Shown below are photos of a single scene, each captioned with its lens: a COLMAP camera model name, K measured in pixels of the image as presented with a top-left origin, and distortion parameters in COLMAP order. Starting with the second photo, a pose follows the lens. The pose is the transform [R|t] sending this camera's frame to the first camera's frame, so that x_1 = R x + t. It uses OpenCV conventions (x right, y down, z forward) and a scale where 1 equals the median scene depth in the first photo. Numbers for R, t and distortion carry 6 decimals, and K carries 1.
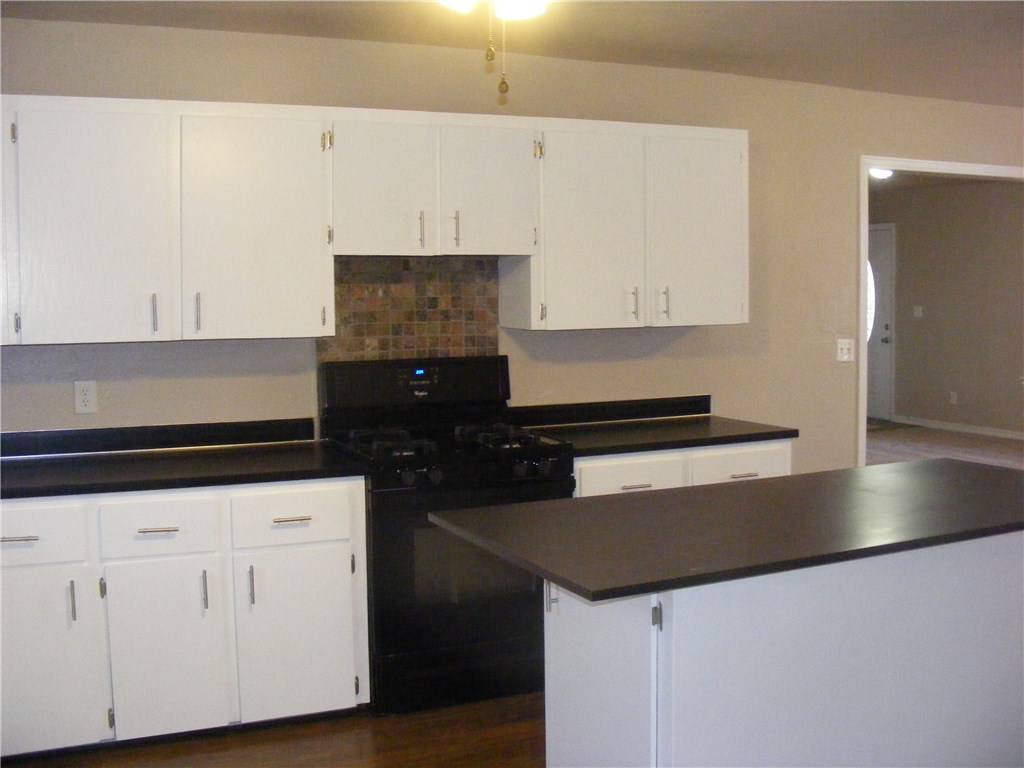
lens RADIAL K [[1136.3, 0, 512.0], [0, 1136.3, 384.0], [0, 0, 1]] dist [-0.247546, 0.397598]
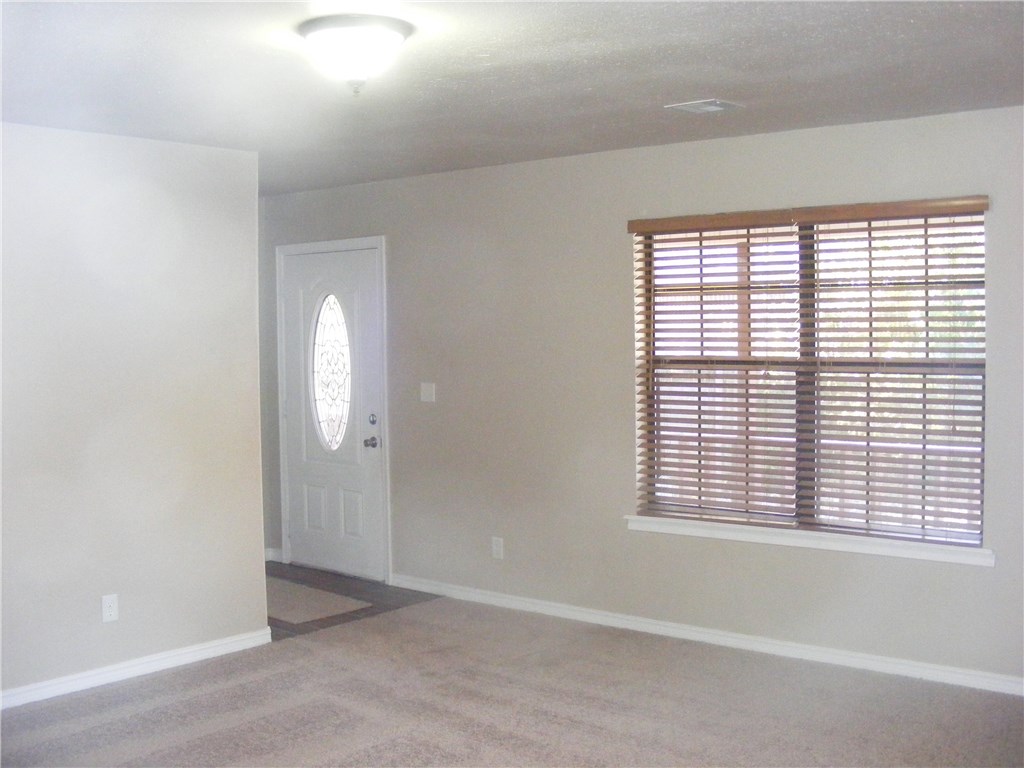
lens RADIAL K [[1136.3, 0, 512.0], [0, 1136.3, 384.0], [0, 0, 1]] dist [-0.247546, 0.397598]
pose [[0.900484, -0.020847, 0.434389, 0.156277], [0.030262, 0.999433, -0.014769, -0.057976], [-0.433835, 0.026444, 0.900604, 0.463852]]
